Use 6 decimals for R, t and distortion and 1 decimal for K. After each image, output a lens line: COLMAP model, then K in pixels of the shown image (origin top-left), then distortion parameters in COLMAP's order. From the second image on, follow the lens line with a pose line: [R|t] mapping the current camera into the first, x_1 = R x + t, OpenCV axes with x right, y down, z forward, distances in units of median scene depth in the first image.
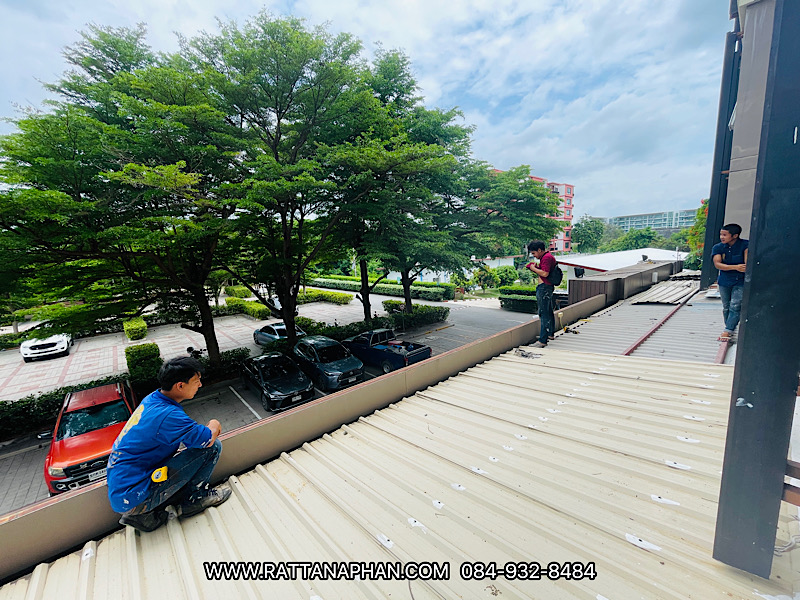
lens RADIAL K [[325.9, 0, 401.0], [0, 325.9, 297.2], [0, 0, 1]] dist [-0.002064, 0.000005]
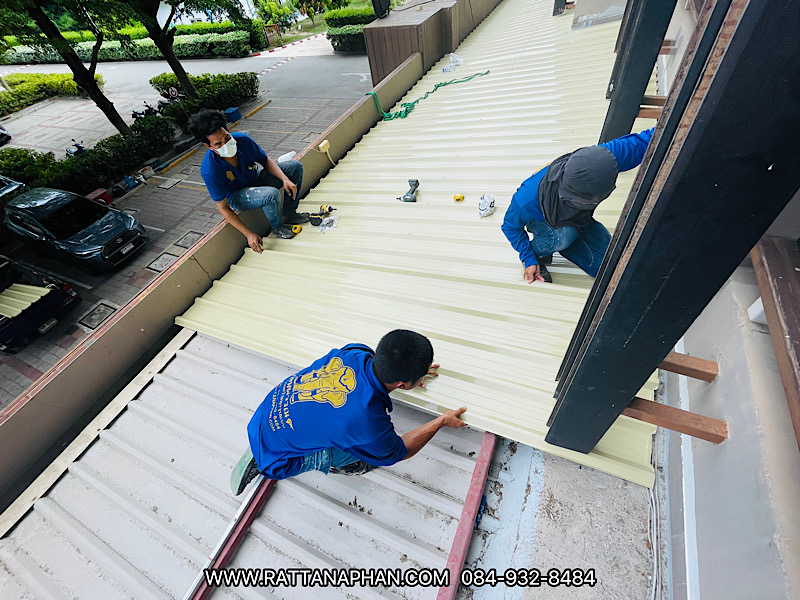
lens RADIAL K [[352.2, 0, 401.1], [0, 352.2, 296.7], [0, 0, 1]] dist [0.000504, -0.000077]
pose [[0.910485, -0.355600, 0.211108, 0.112672], [0.151089, 0.761236, 0.630628, -0.029530], [-0.384954, -0.542281, 0.746821, 0.110157]]
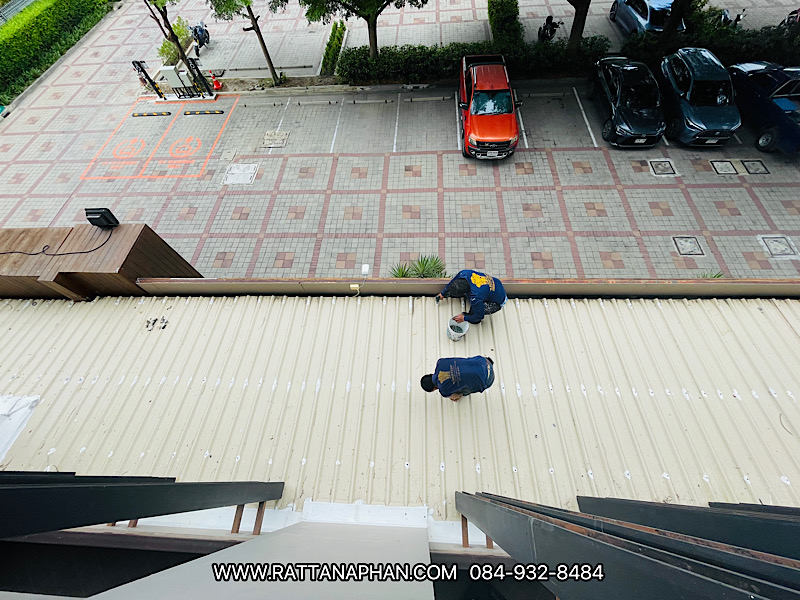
lens RADIAL K [[325.9, 0, 401.0], [0, 325.9, 297.2], [0, 0, 1]] dist [-0.002064, 0.000005]
pose [[0.718179, 0.607917, -0.338609, -0.116018], [-0.079374, 0.554997, 0.828057, -0.094018], [0.691316, -0.567817, 0.446840, -0.103172]]
